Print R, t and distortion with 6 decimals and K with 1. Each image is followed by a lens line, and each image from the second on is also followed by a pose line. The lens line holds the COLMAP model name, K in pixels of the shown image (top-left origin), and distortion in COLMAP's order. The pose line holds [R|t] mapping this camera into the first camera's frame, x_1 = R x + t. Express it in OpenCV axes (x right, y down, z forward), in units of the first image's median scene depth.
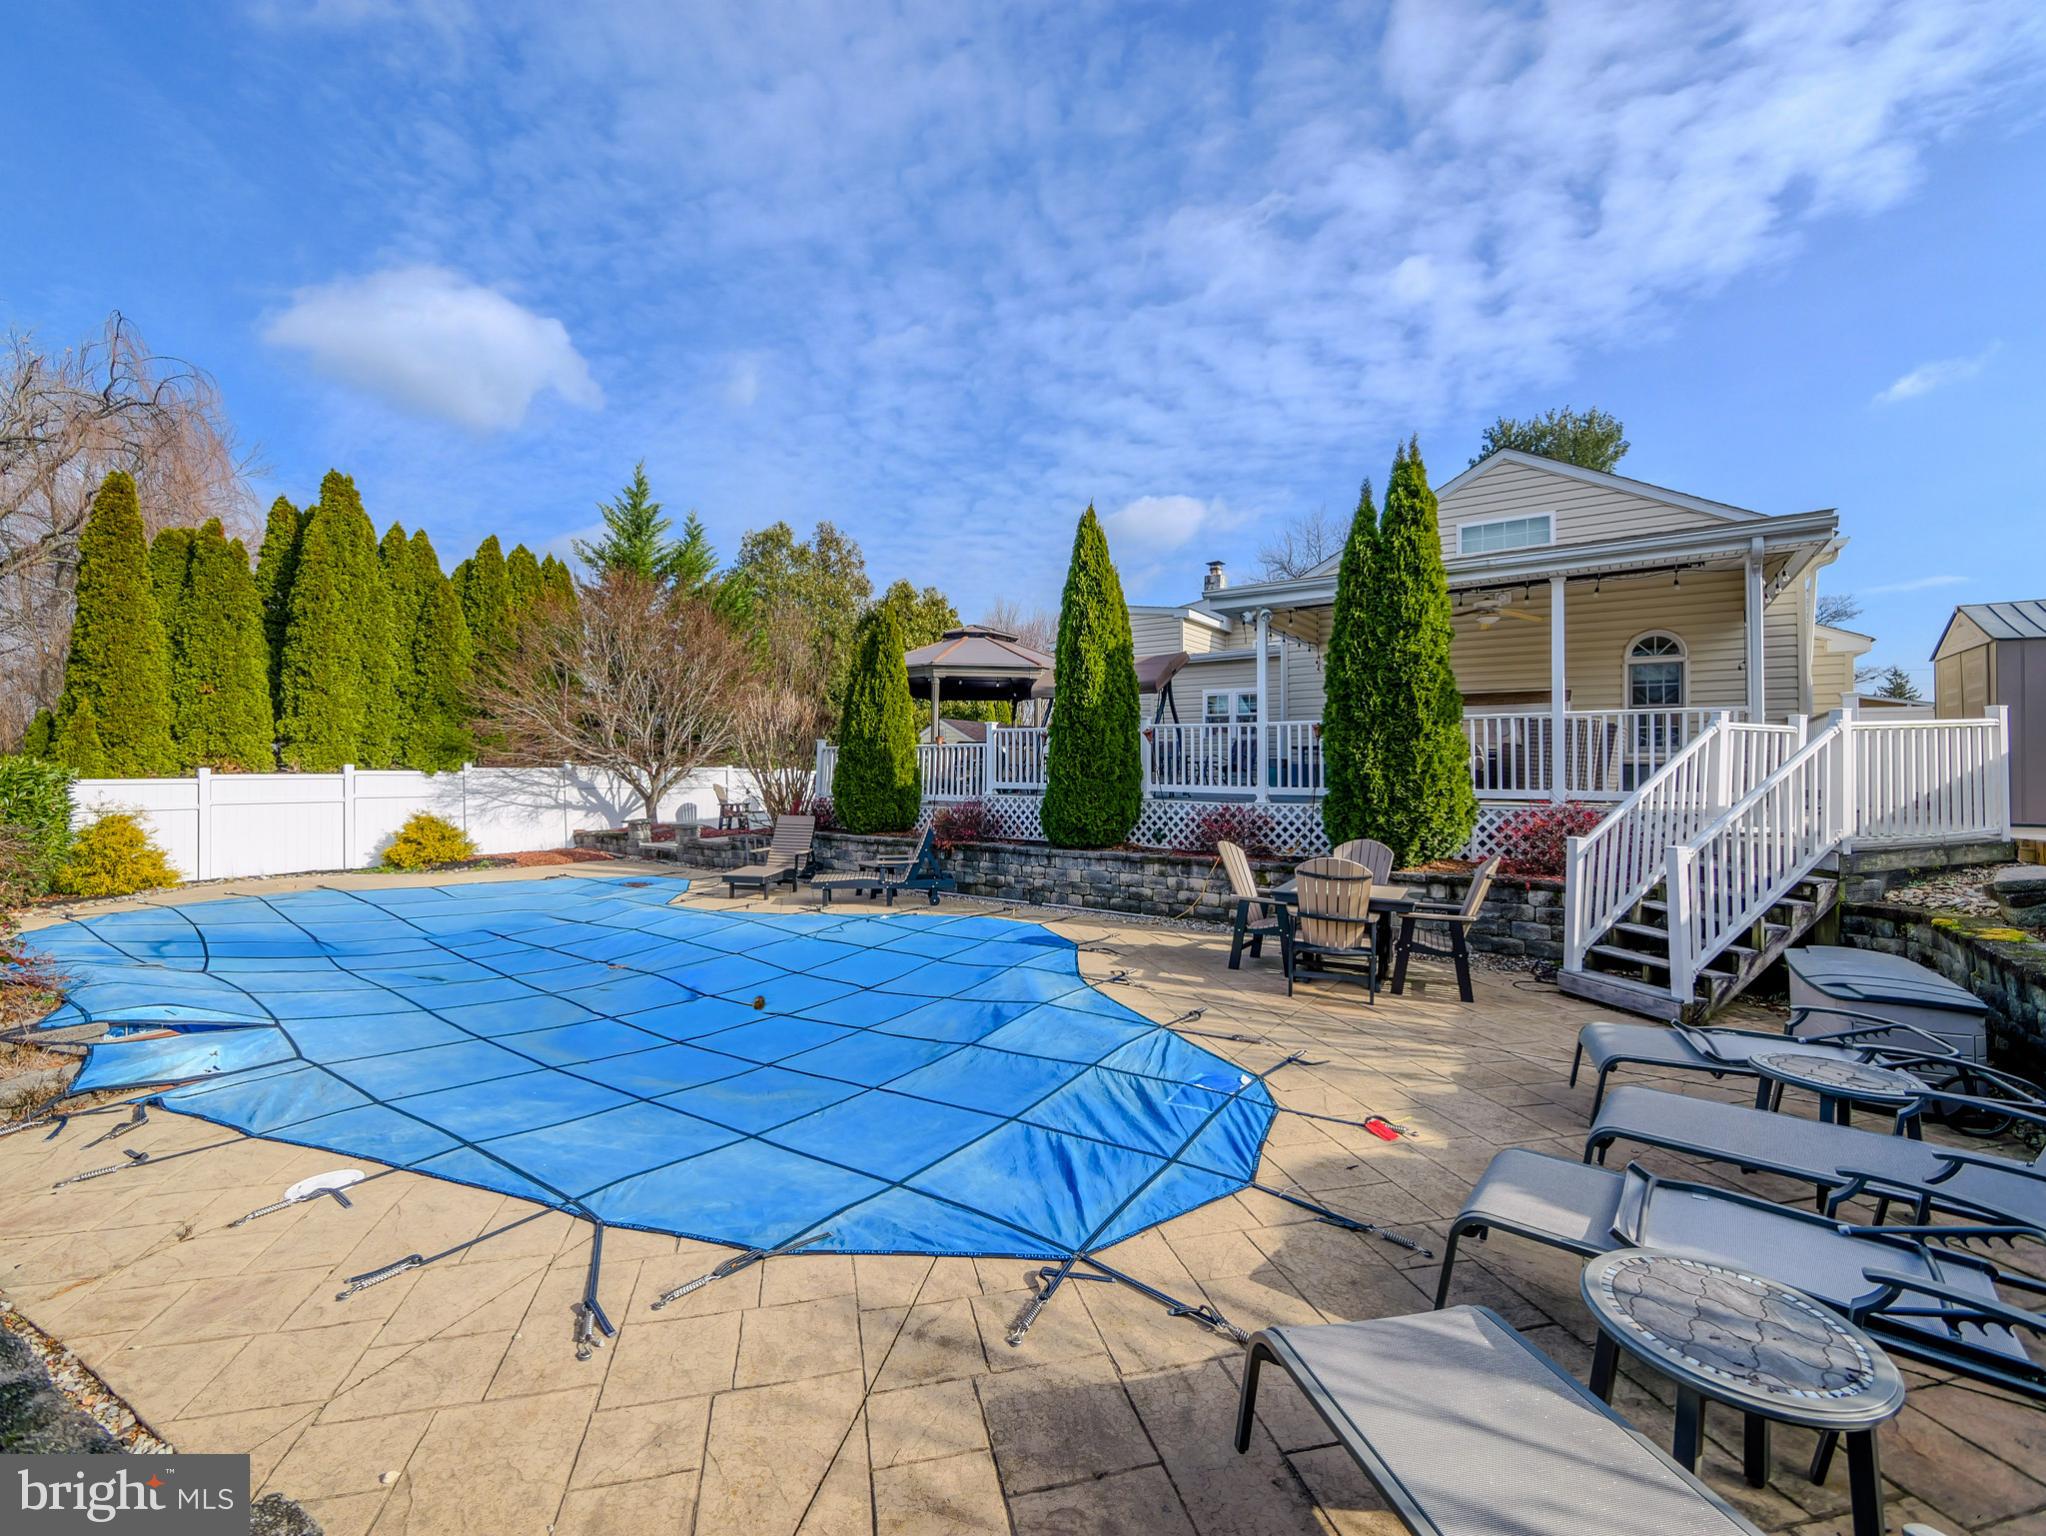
lens RADIAL K [[852.8, 0, 1018.1], [0, 852.8, 755.8], [0, 0, 1]] dist [-0.003311, -0.000352]
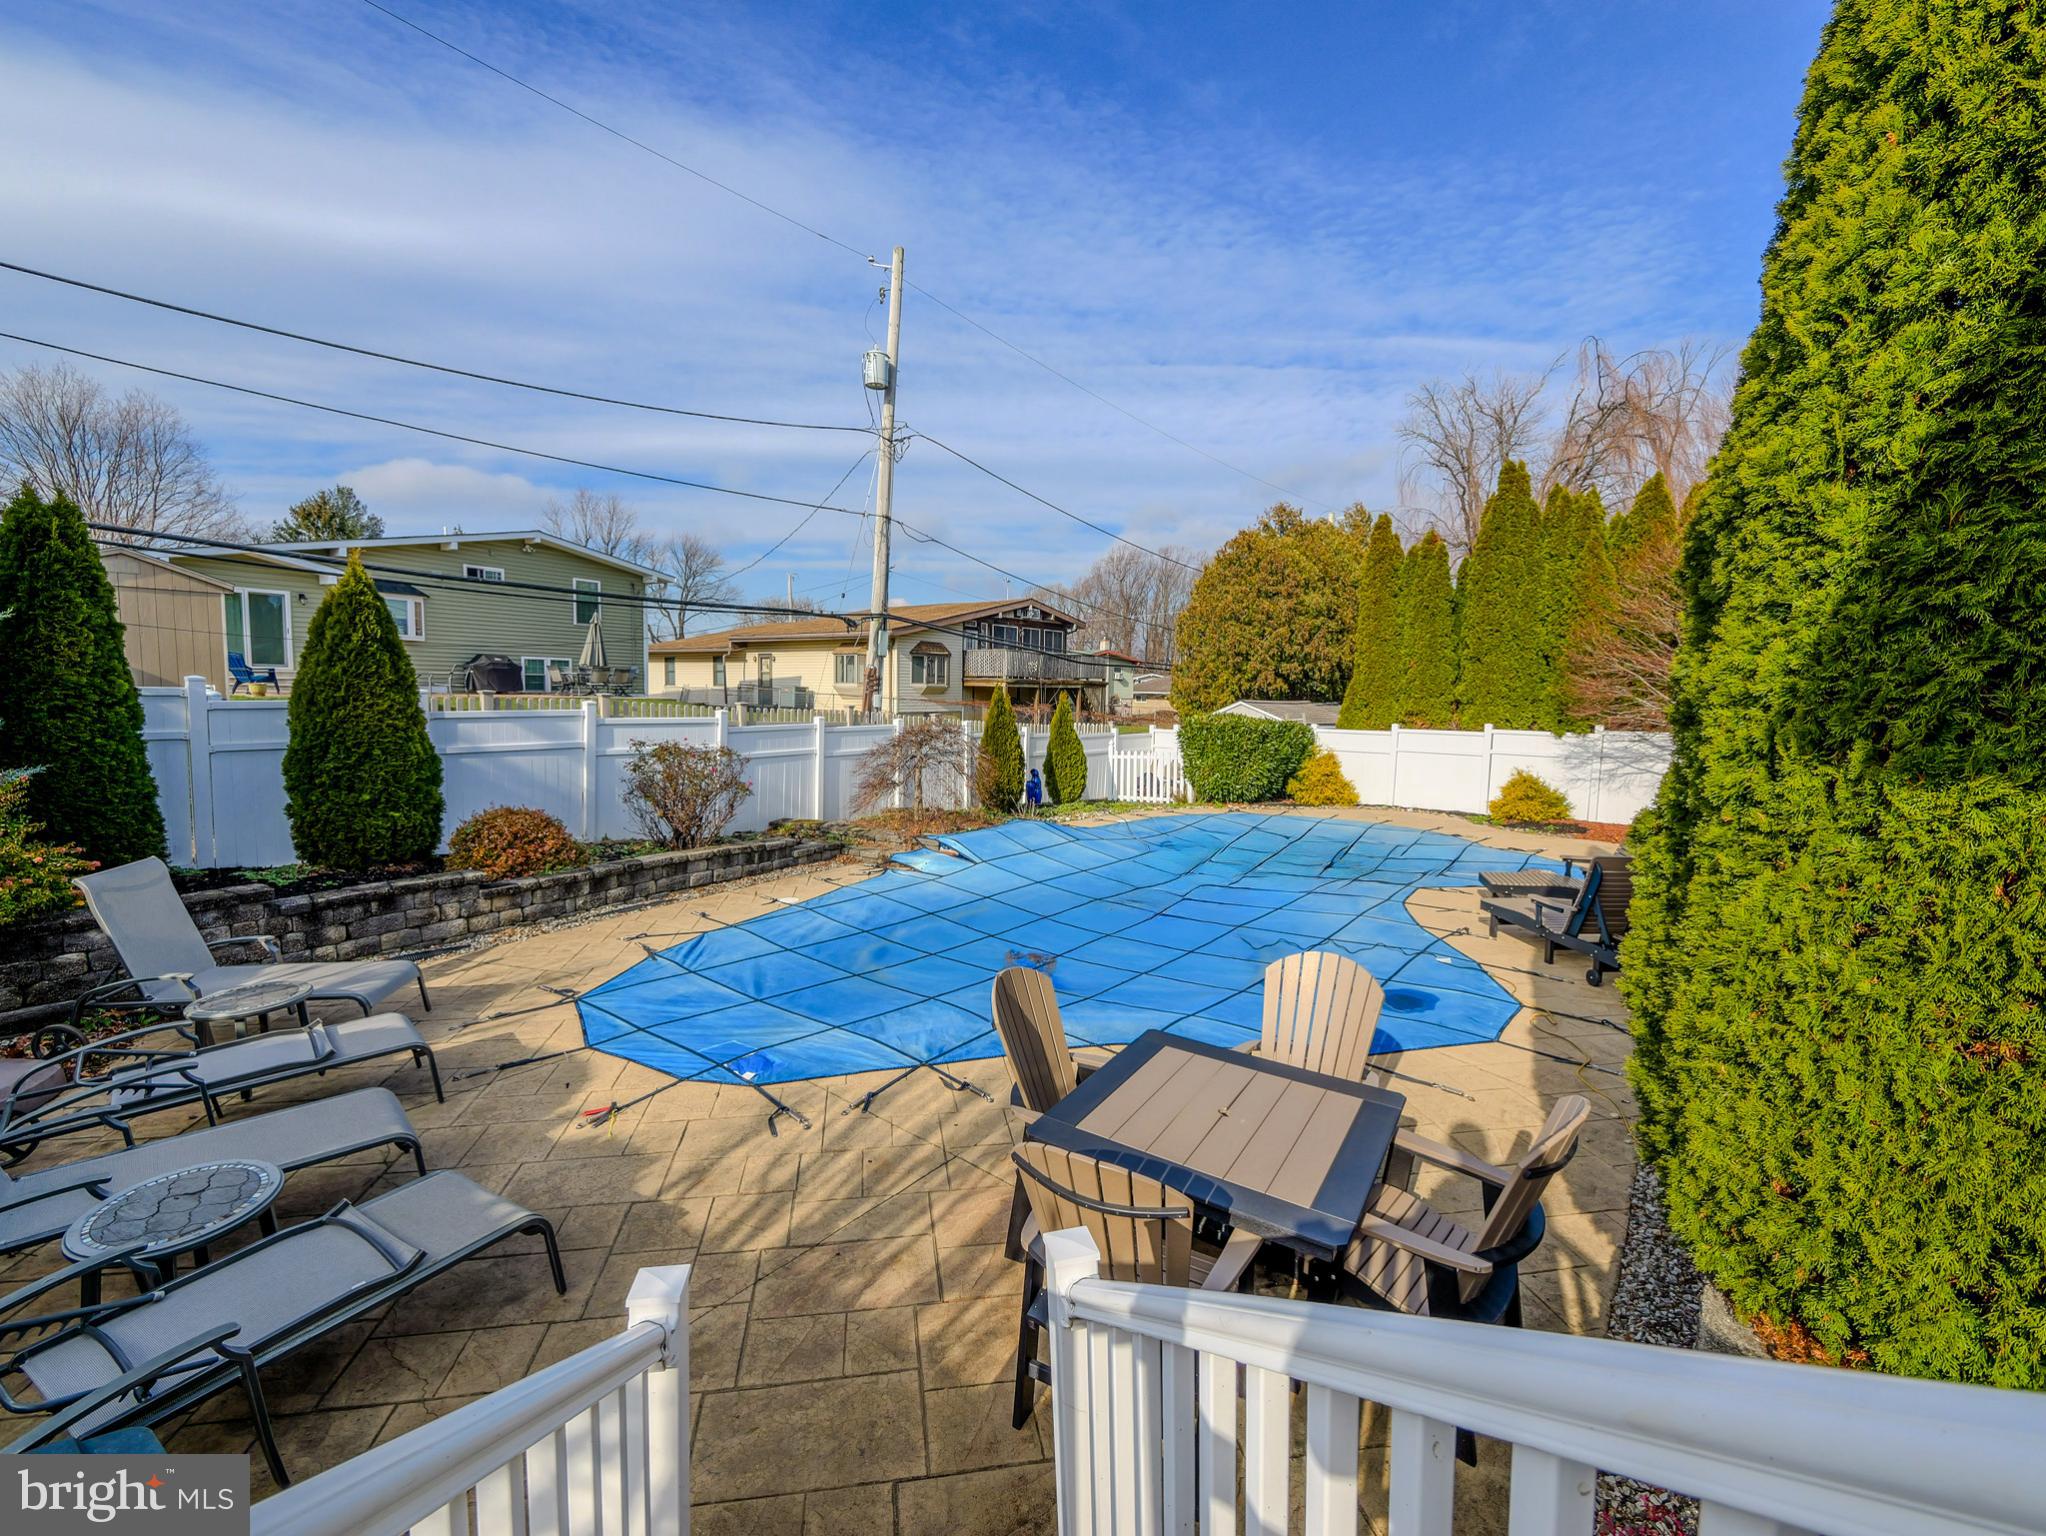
lens RADIAL K [[852.8, 0, 1018.1], [0, 852.8, 755.8], [0, 0, 1]] dist [-0.003311, -0.000352]
pose [[-0.083551, 0.069163, -0.994100, 1.038001], [0.005560, 0.997605, 0.068940, -0.076542], [0.996488, 0.000232, -0.083735, 1.159791]]
